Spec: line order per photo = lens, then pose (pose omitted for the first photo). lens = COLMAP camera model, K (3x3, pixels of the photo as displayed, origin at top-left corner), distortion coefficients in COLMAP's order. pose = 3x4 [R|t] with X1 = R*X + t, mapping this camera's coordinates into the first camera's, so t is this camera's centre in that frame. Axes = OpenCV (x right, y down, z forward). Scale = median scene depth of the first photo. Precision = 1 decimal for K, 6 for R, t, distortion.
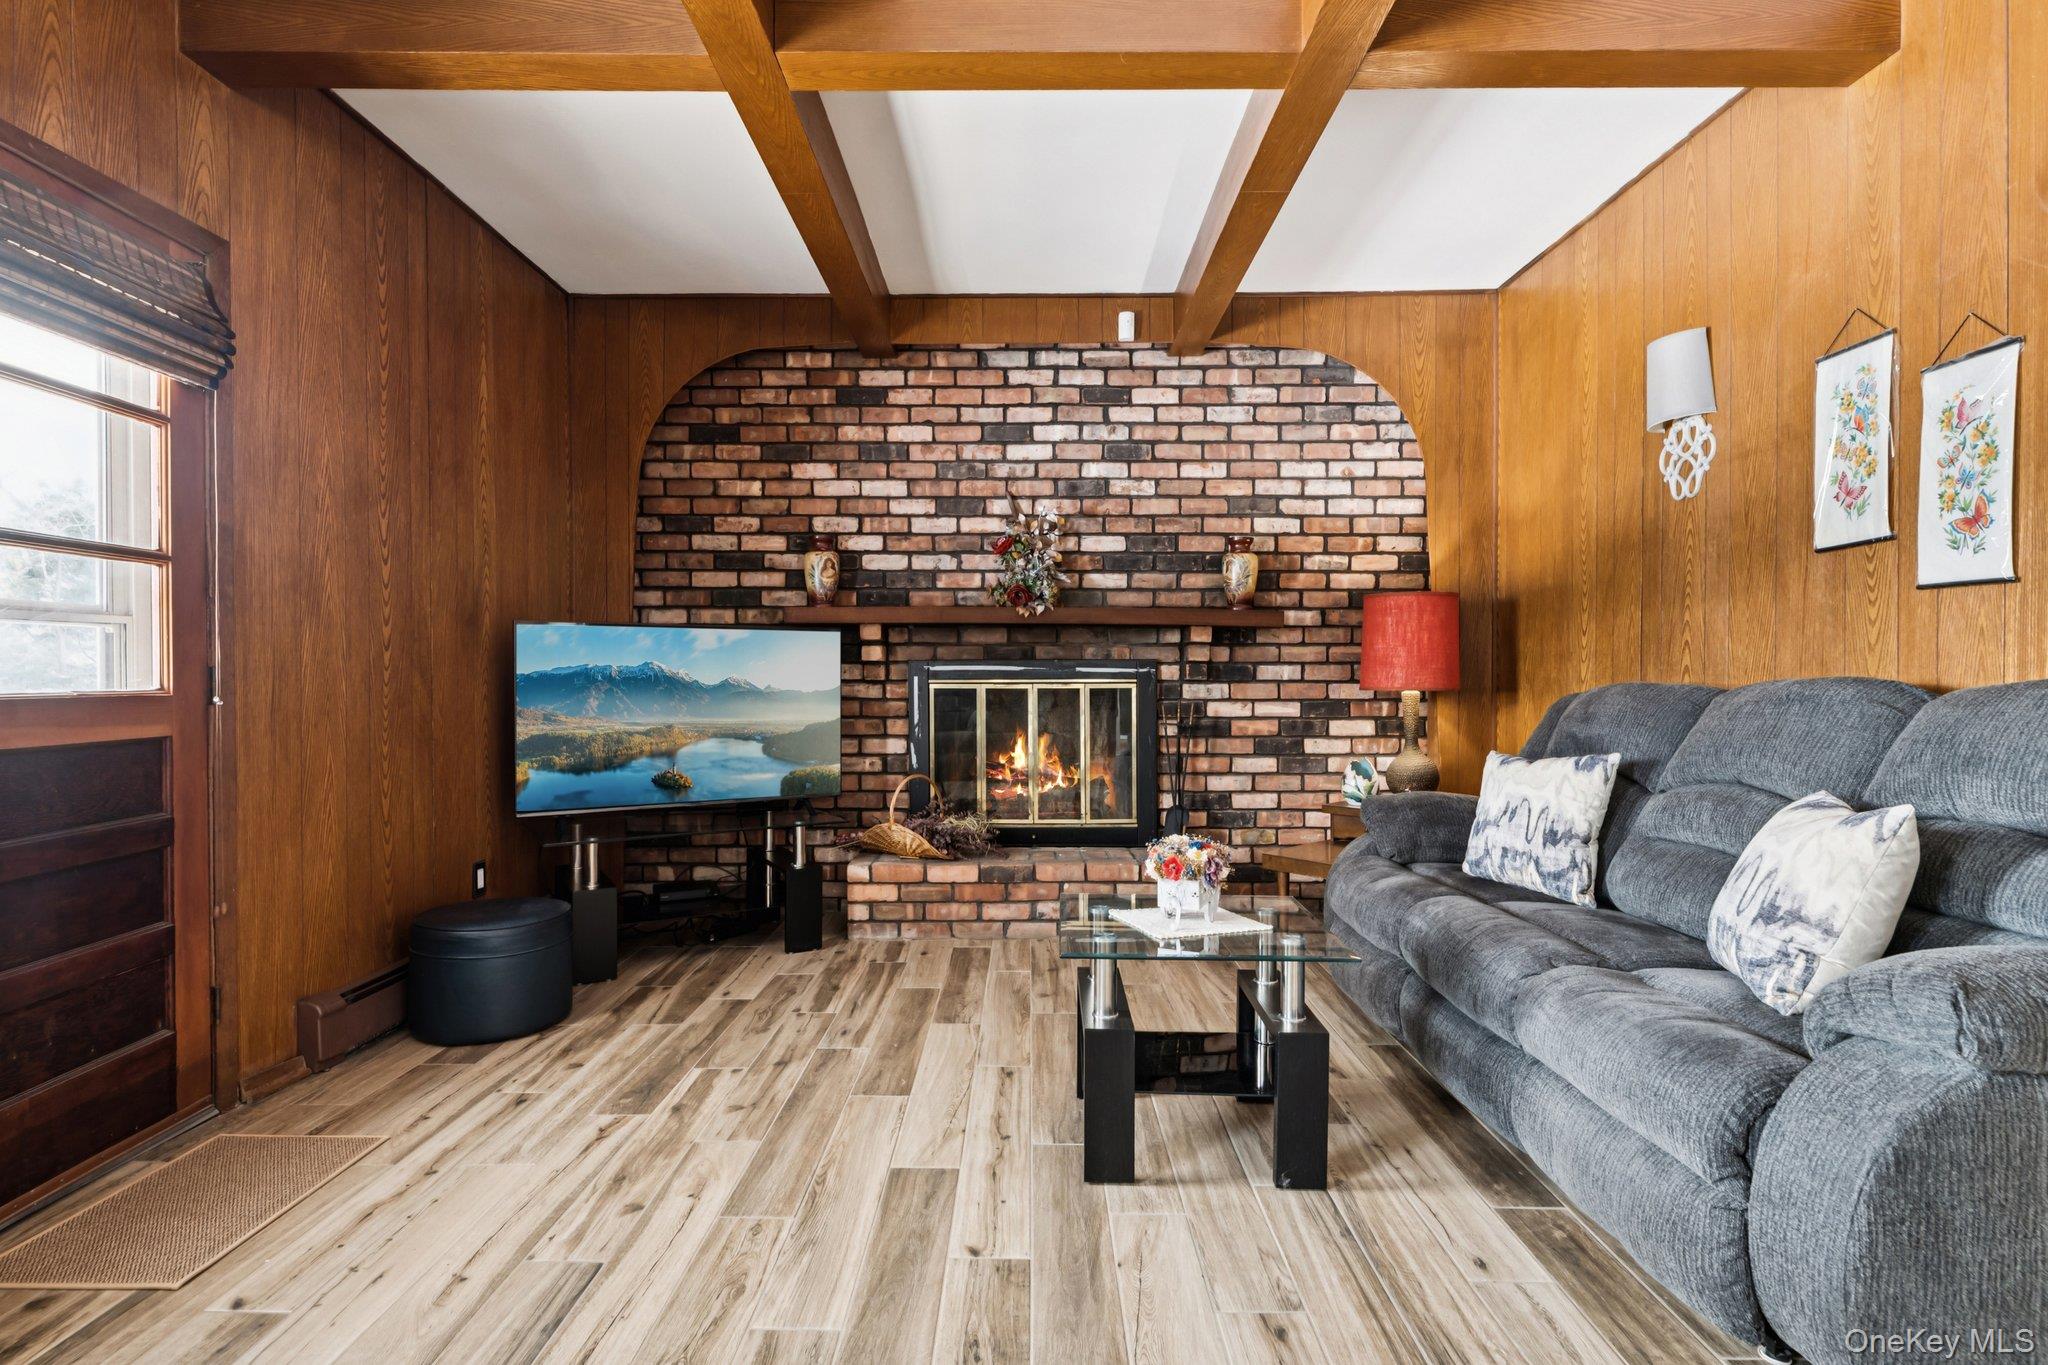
lens RADIAL K [[1022.4, 0, 1024.0], [0, 1022.4, 682.5], [0, 0, 1]] dist [0.003351, 0.000577]
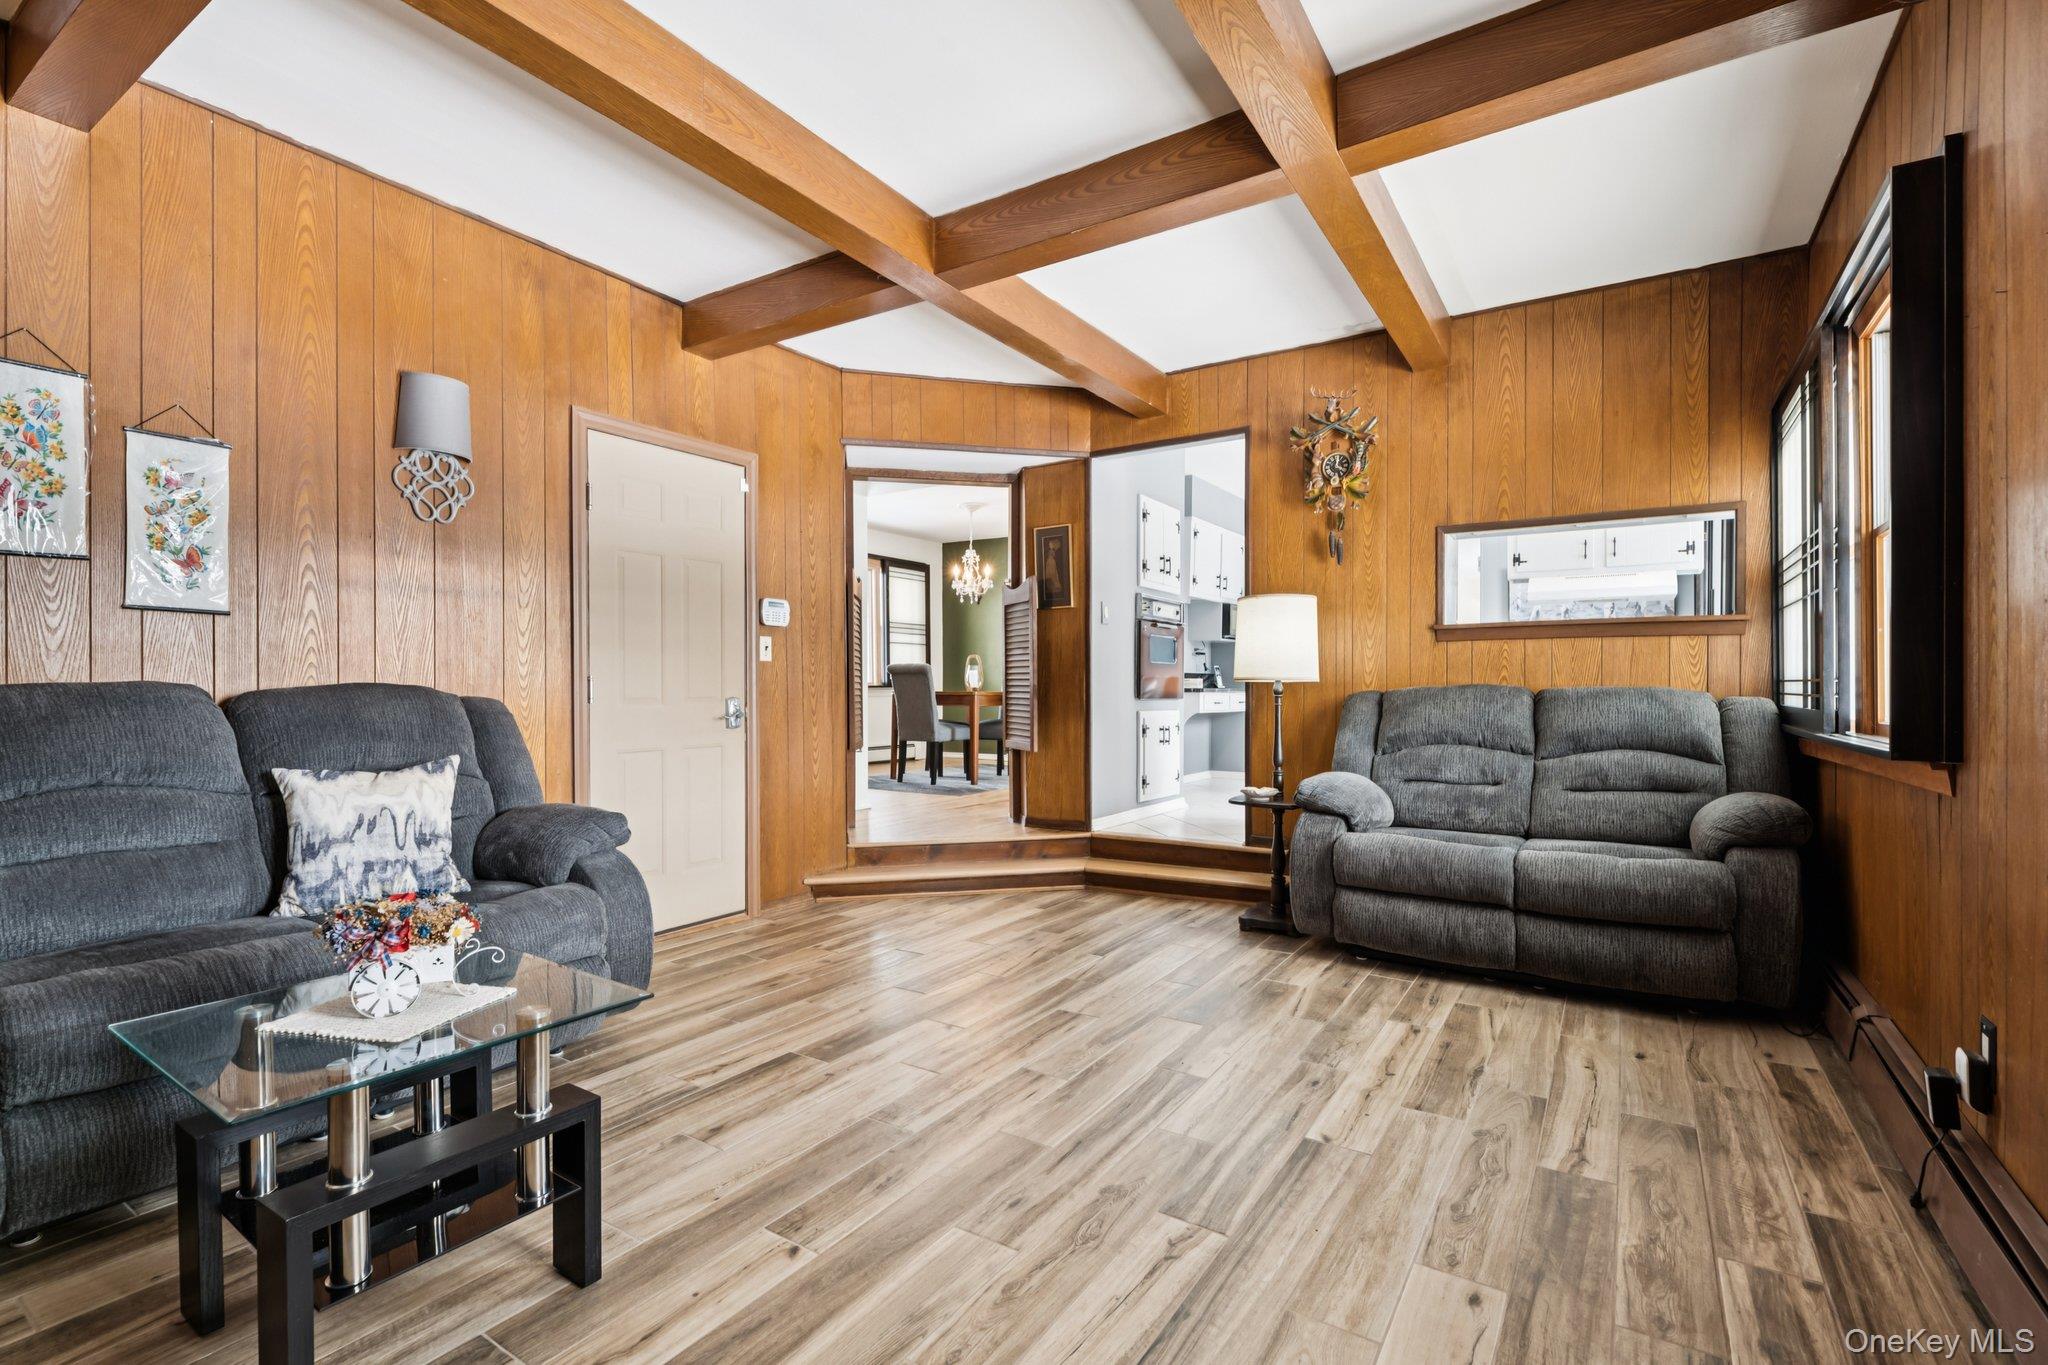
lens RADIAL K [[915.5, 0, 1024.0], [0, 915.5, 682.5], [0, 0, 1]] dist [-0.001371, 0.000659]
pose [[-0.841117, 0.000798, 0.540853, -0.633240], [0.002331, 0.999995, 0.002149, -0.003579], [-0.540848, 0.003068, -0.841115, 1.423462]]
